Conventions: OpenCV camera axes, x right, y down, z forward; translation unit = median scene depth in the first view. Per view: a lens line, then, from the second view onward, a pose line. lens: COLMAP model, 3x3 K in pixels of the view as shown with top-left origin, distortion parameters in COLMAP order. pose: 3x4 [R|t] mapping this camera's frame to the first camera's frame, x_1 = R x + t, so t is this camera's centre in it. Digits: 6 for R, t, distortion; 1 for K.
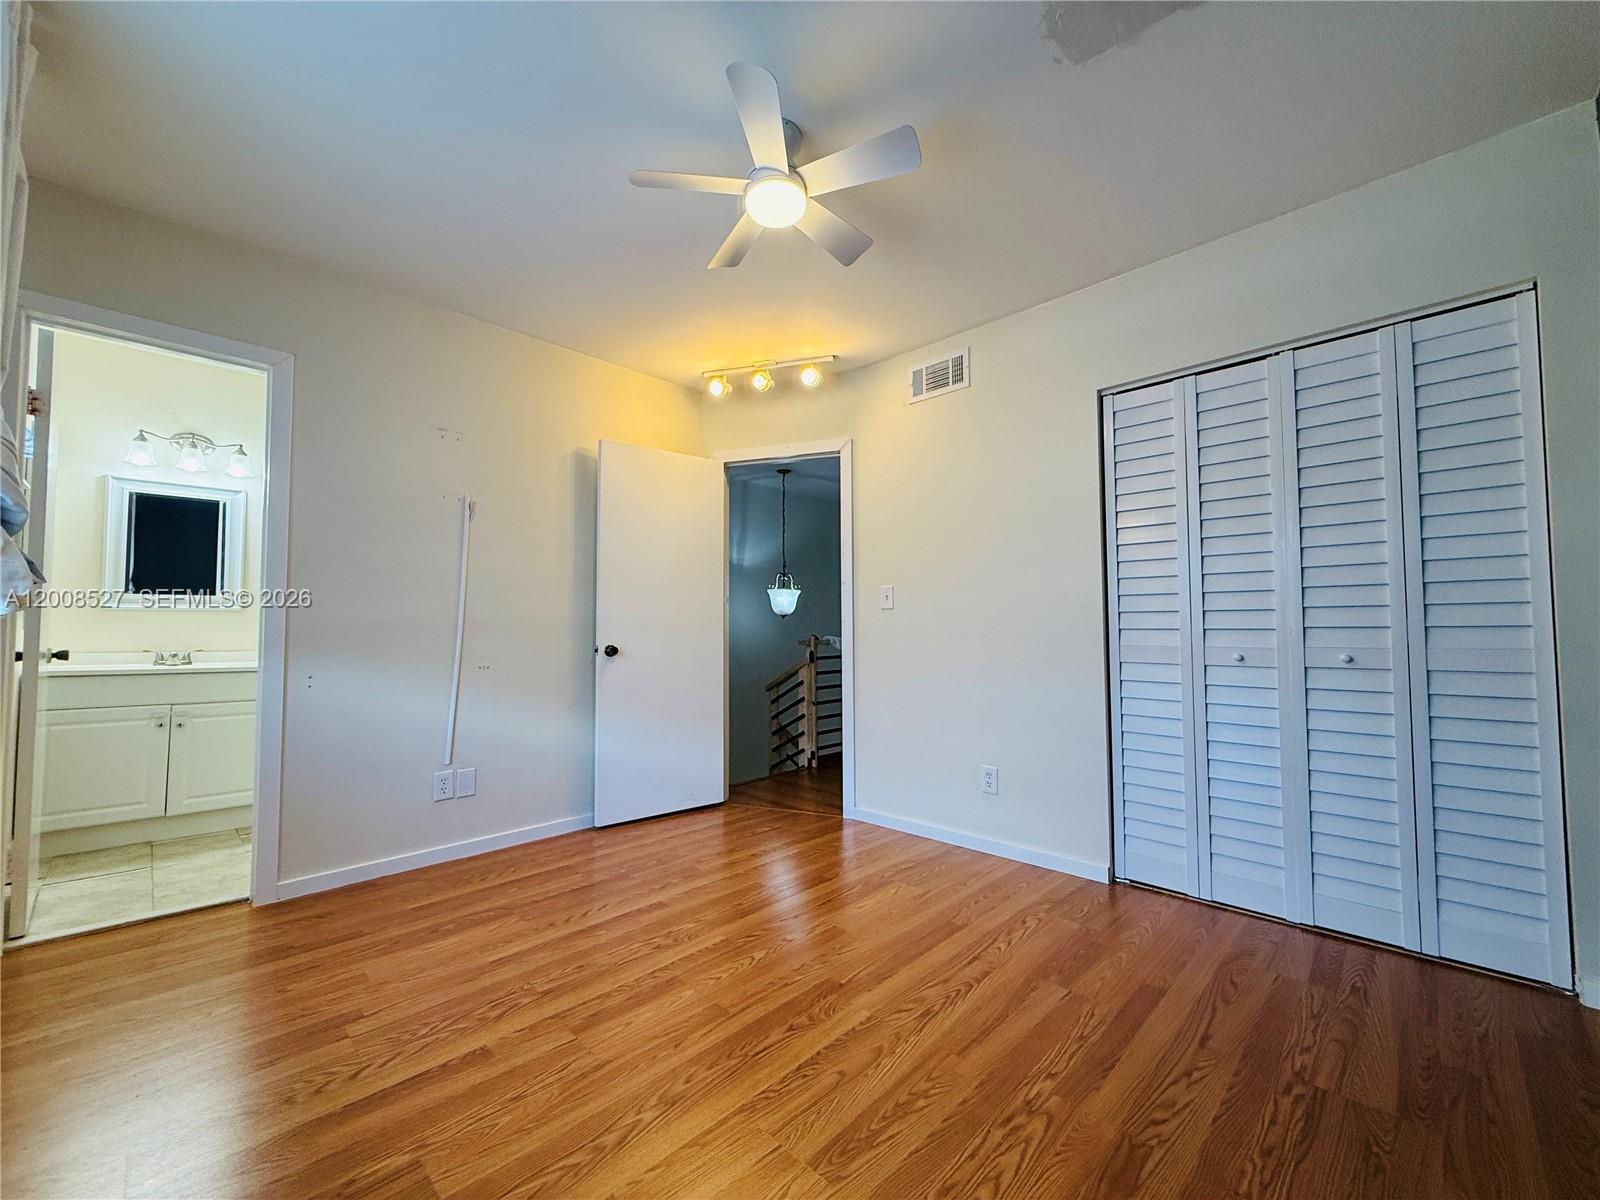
lens RADIAL K [[646.0, 0, 799.9], [0, 646.0, 603.4], [0, 0, 1]] dist [0.000796, 0.000202]
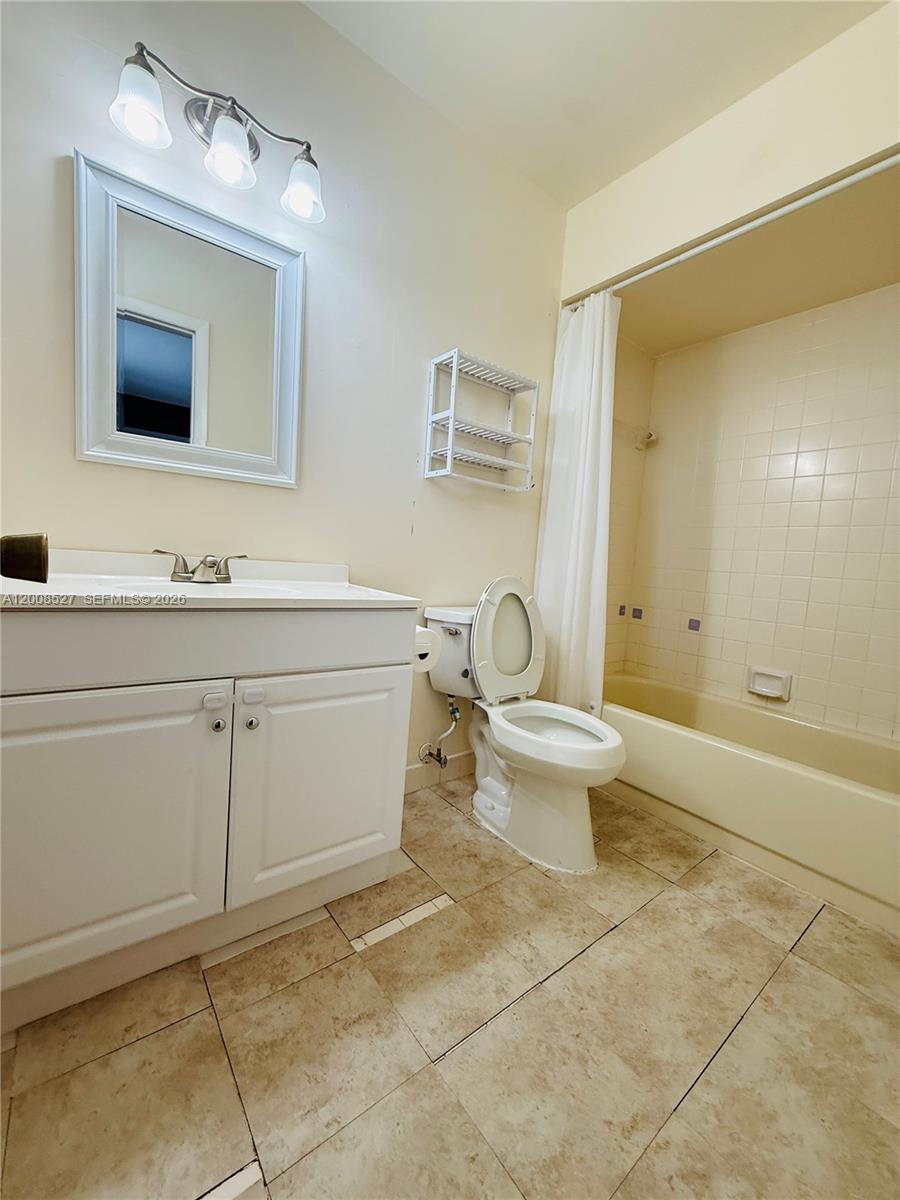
lens RADIAL K [[484.5, 0, 450.9], [0, 484.5, 598.0], [0, 0, 1]] dist [0.000796, 0.000202]
pose [[0.988839, 0.073613, -0.129533, -0.755888], [-0.056415, 0.989675, 0.131760, 0.047753], [0.137895, -0.122982, 0.982782, 0.674654]]
